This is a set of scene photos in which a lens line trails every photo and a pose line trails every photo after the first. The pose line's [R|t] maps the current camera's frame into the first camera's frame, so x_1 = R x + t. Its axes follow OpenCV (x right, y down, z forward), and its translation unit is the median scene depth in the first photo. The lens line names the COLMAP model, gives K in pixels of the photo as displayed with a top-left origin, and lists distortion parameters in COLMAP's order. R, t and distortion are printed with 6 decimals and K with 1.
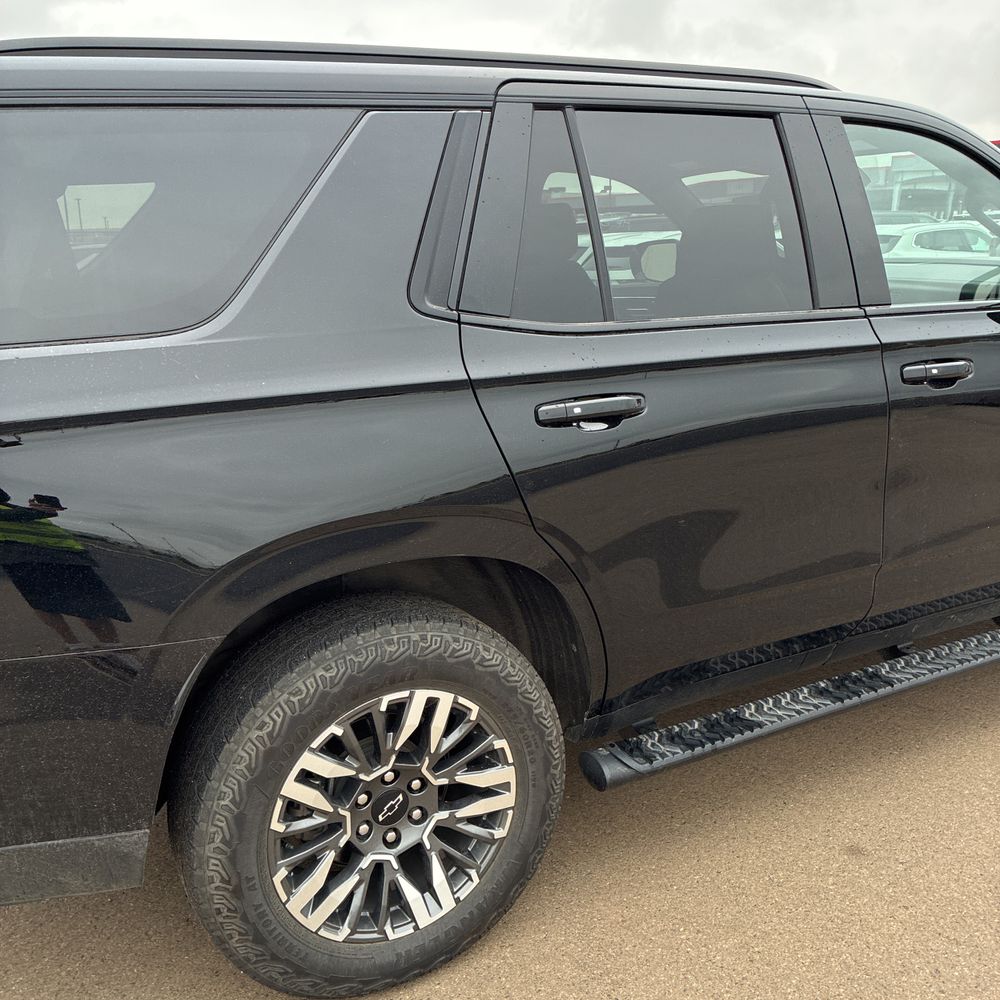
lens RADIAL K [[1030.0, 0, 501.0], [0, 1030.0, 495.7], [0, 0, 1]] dist [0.031315, -0.051390]
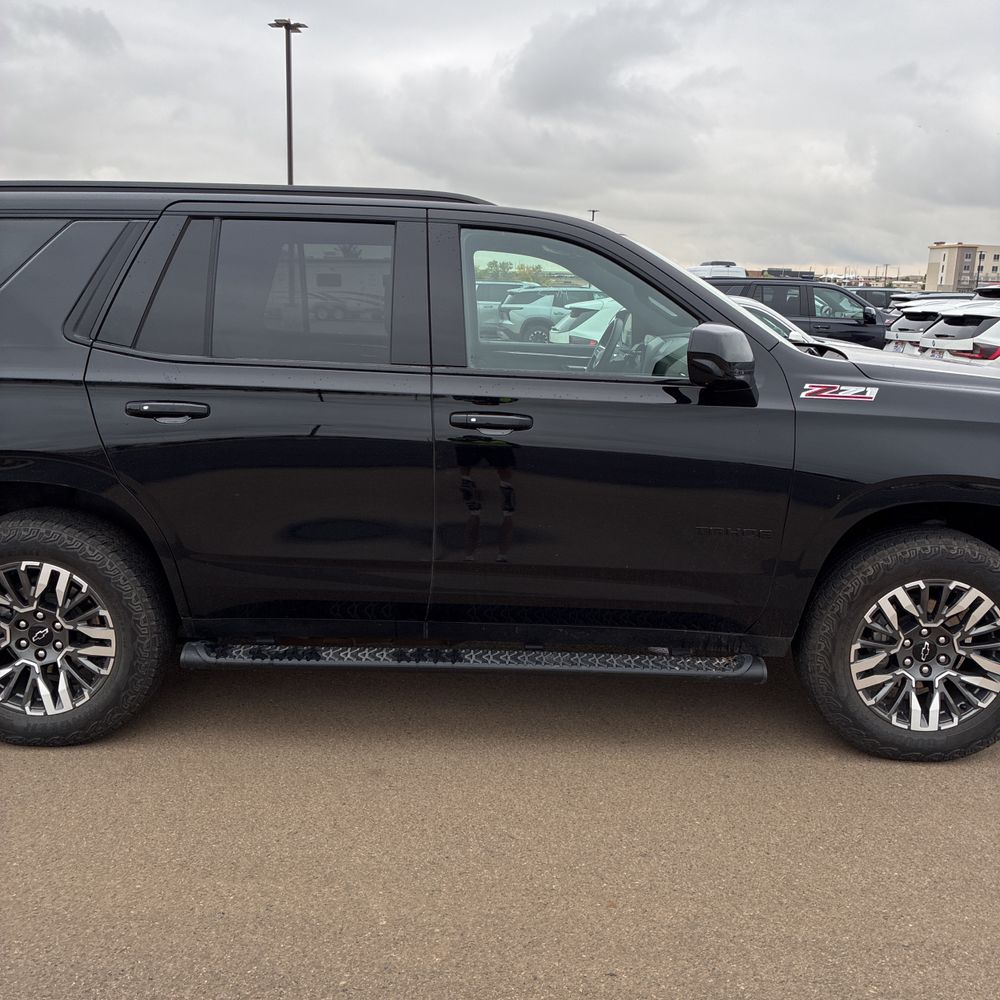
lens RADIAL K [[1002.0, 0, 502.1], [0, 1002.0, 496.8], [0, 0, 1]] dist [0.032797, -0.025103]
pose [[0.871197, 0.141925, -0.469972, 1.260220], [-0.164014, 0.986439, -0.006147, -0.027073], [0.462726, 0.082437, 0.882660, -0.098687]]
